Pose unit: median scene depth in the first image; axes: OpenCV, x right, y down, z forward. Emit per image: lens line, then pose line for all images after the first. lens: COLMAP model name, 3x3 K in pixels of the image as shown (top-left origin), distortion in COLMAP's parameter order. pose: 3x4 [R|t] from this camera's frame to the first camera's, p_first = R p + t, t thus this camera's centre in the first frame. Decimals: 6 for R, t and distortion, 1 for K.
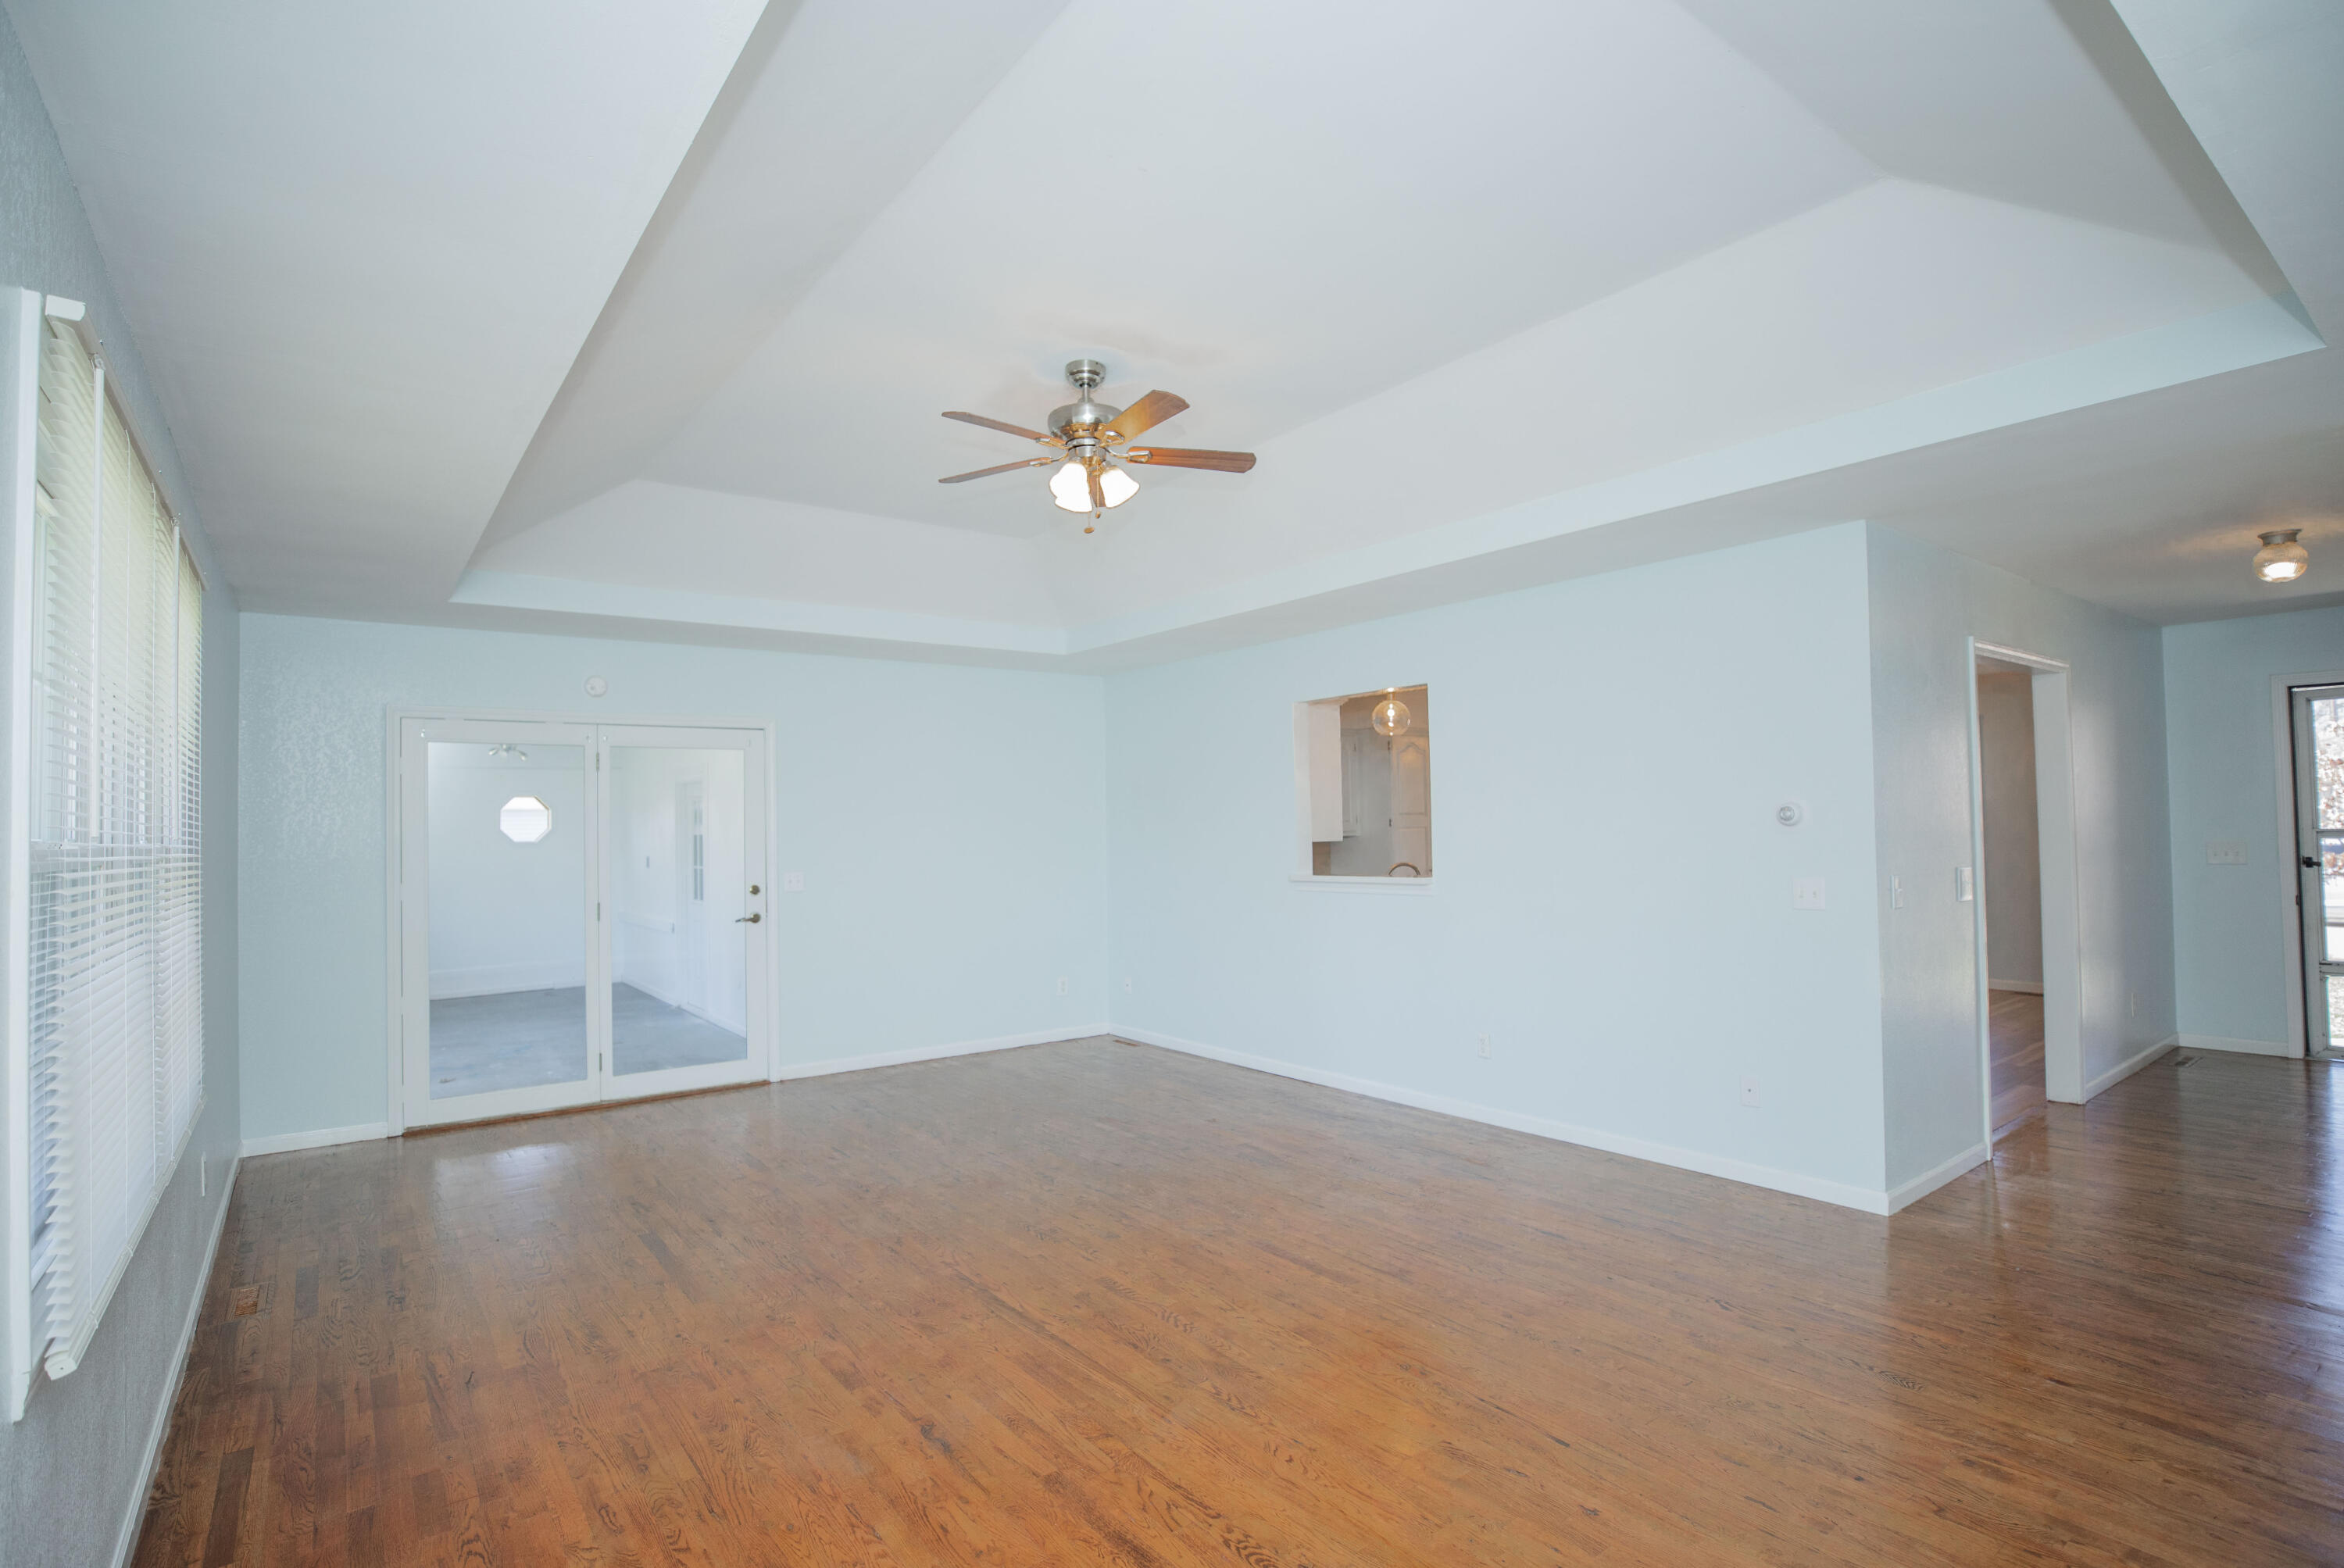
lens RADIAL K [[1110.2, 0, 1149.1], [0, 1110.2, 798.6], [0, 0, 1]] dist [-0.006827, 0.000019]
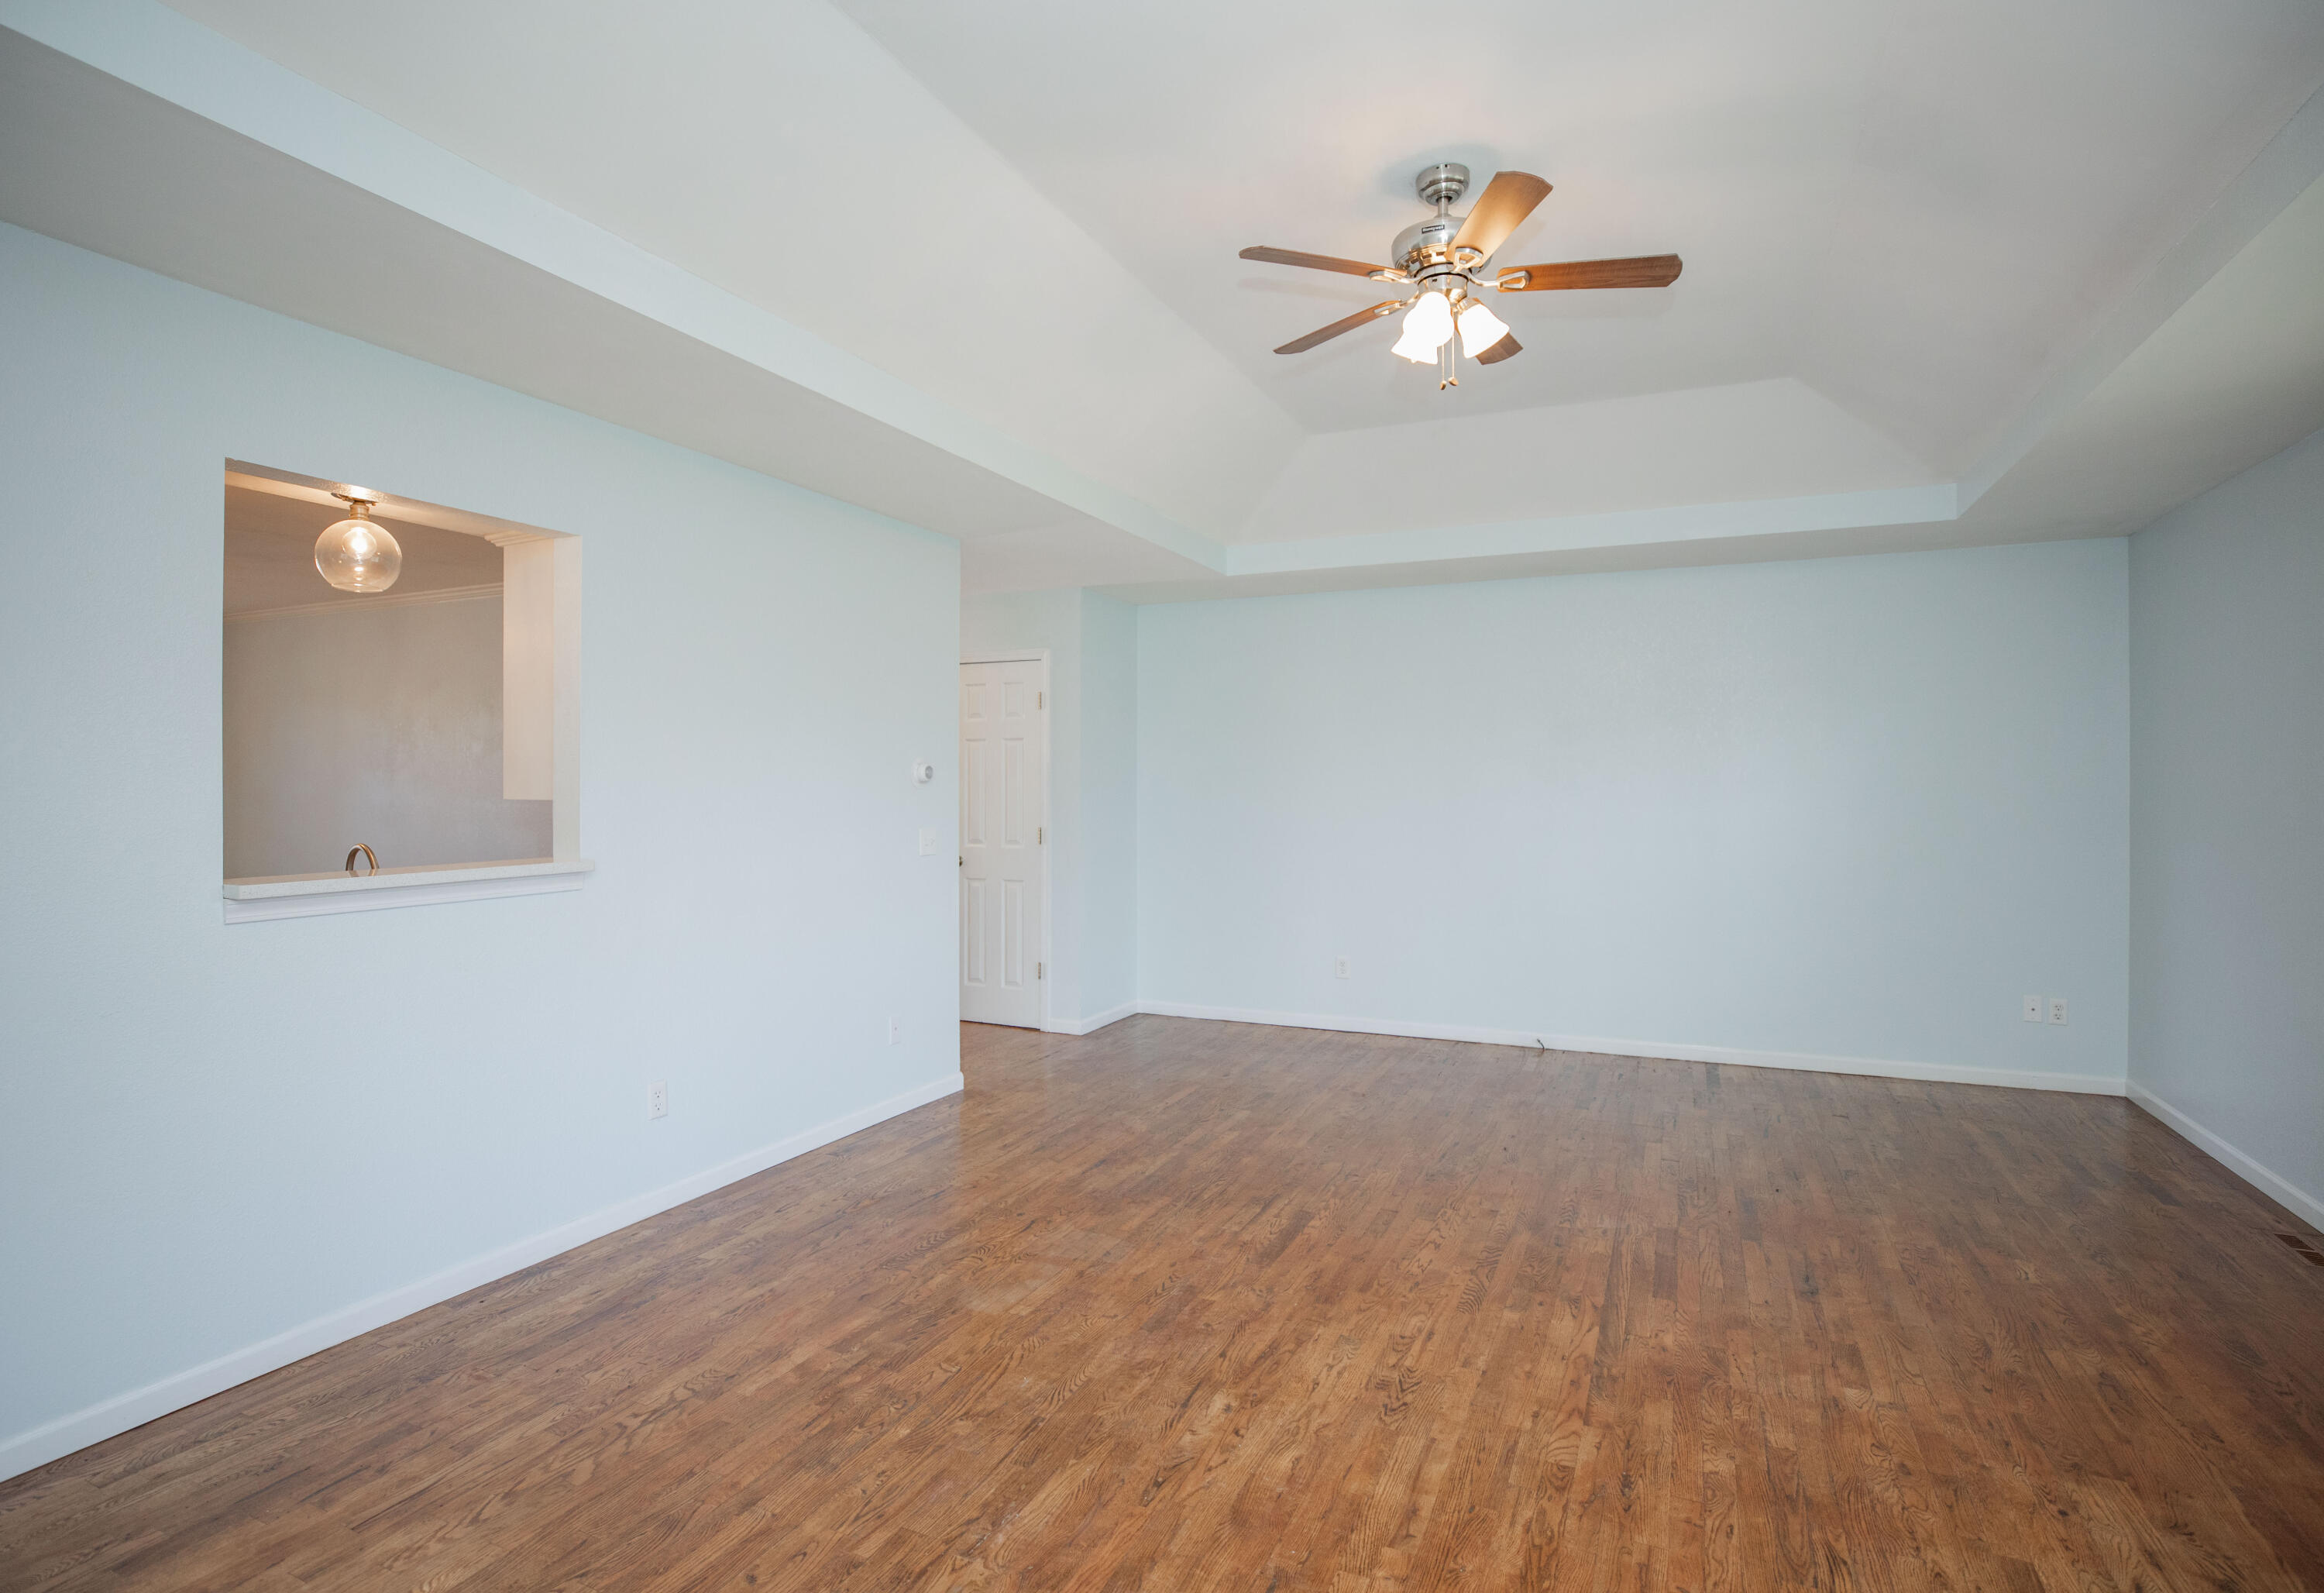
lens RADIAL K [[1160.1, 0, 1141.7], [0, 1160.1, 786.6], [0, 0, 1]] dist [-0.039844, 0.012313]
pose [[-0.465790, 0.019880, 0.884672, -0.717605], [-0.016184, 0.999389, -0.030979, 0.078065], [-0.884747, -0.028747, -0.465184, 1.682339]]
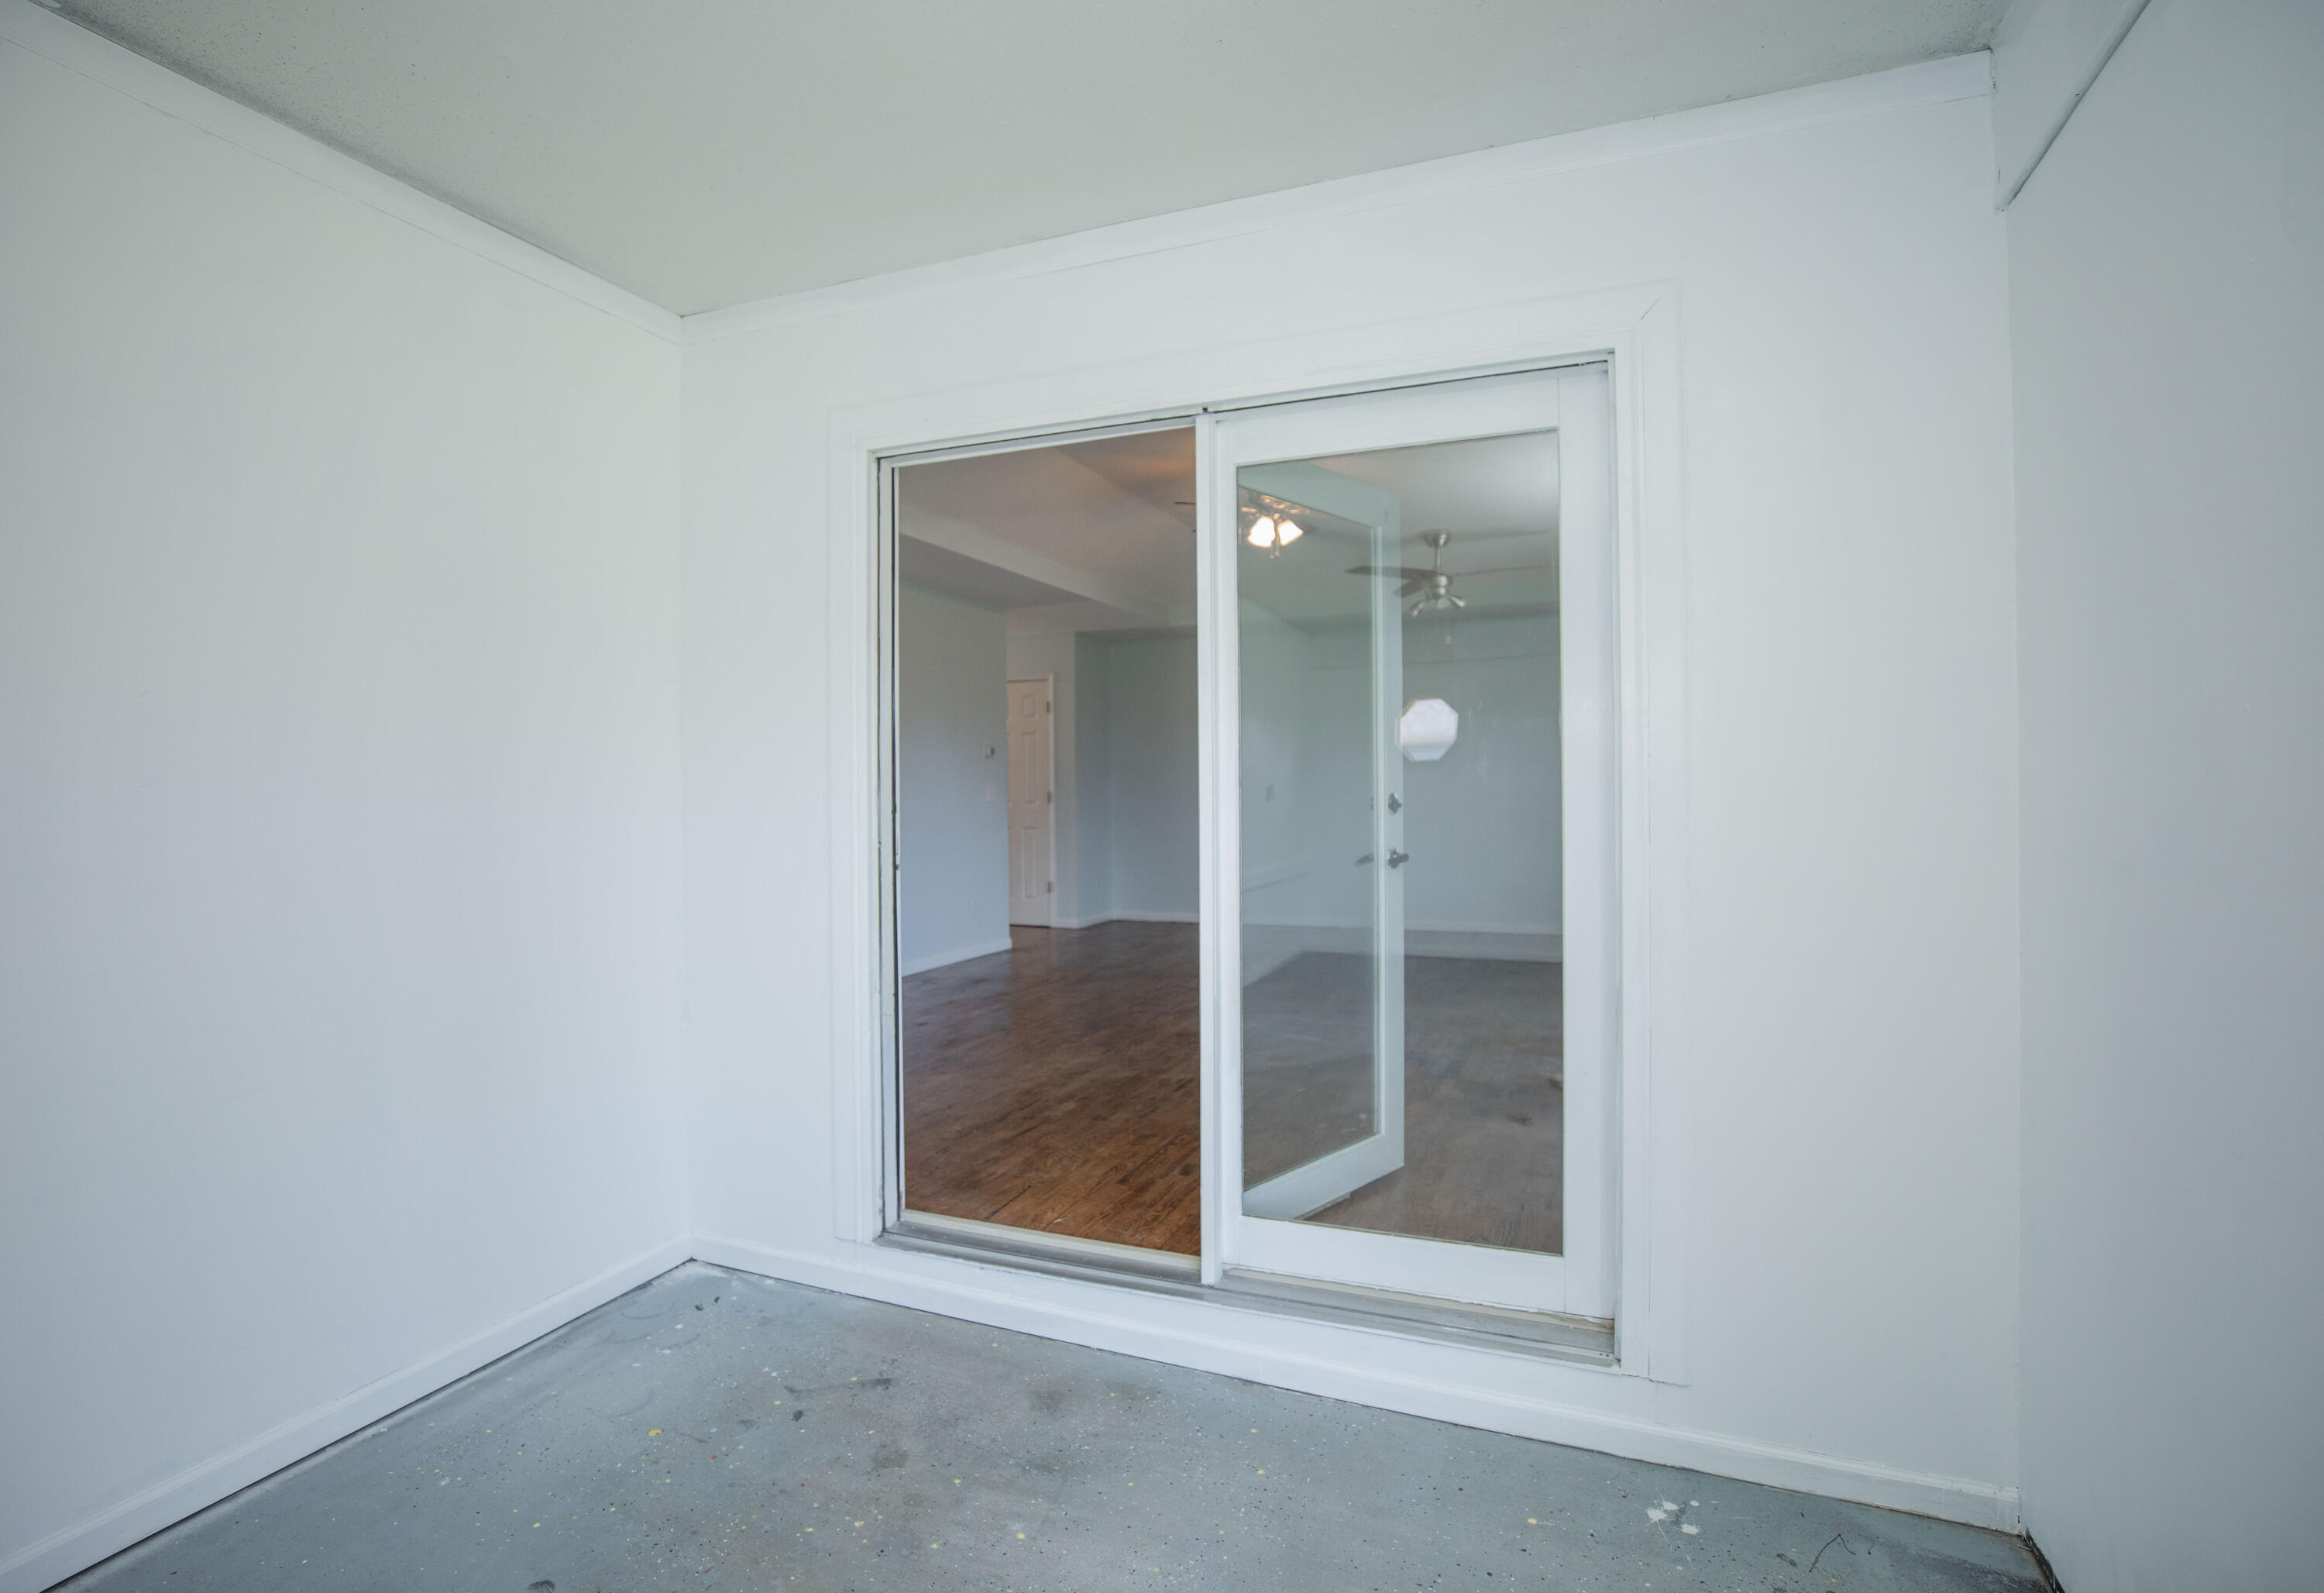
lens RADIAL K [[1160.1, 0, 1157.9], [0, 1160.1, 797.2], [0, 0, 1]] dist [-0.039844, 0.012313]
pose [[-0.517113, 0.017388, 0.855741, -1.553085], [-0.007873, 0.999655, -0.025070, 0.173354], [-0.855881, -0.019701, -0.516797, 2.195460]]
